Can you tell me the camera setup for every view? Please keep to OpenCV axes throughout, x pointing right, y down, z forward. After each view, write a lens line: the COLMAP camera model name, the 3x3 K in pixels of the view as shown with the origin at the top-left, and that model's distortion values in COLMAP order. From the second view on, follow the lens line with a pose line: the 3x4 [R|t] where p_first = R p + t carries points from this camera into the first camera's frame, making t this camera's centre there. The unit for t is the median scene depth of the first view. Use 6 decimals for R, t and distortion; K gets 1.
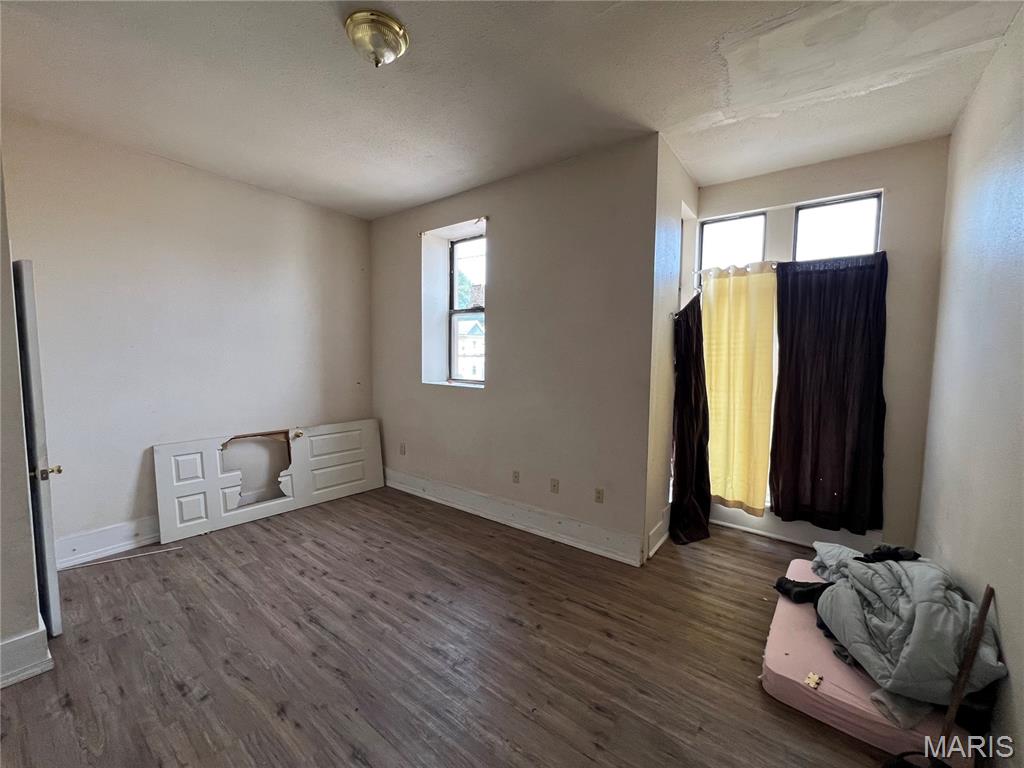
lens RADIAL K [[413.2, 0, 512.2], [0, 413.2, 383.5], [0, 0, 1]] dist [0.000452, 0.000138]
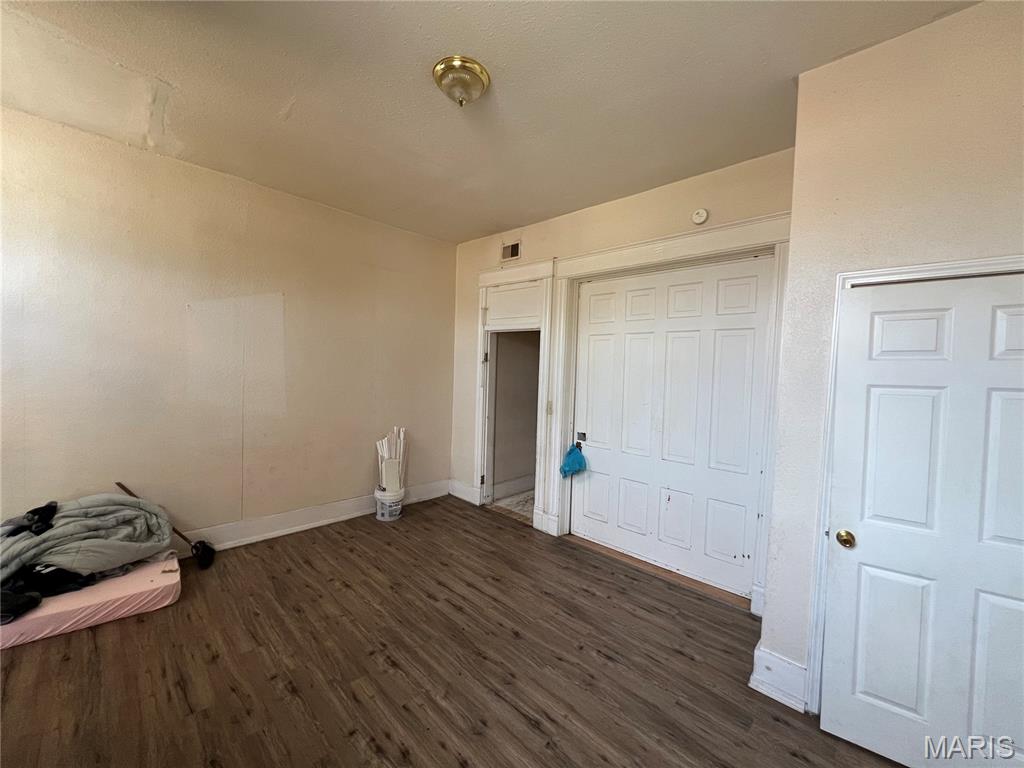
lens RADIAL K [[413.2, 0, 513.1], [0, 413.2, 380.5], [0, 0, 1]] dist [0.000452, 0.000138]
pose [[-0.990835, -0.054006, 0.123814, -0.547434], [-0.039836, 0.992660, 0.114193, -0.164967], [-0.129072, 0.108214, -0.985713, 1.849336]]
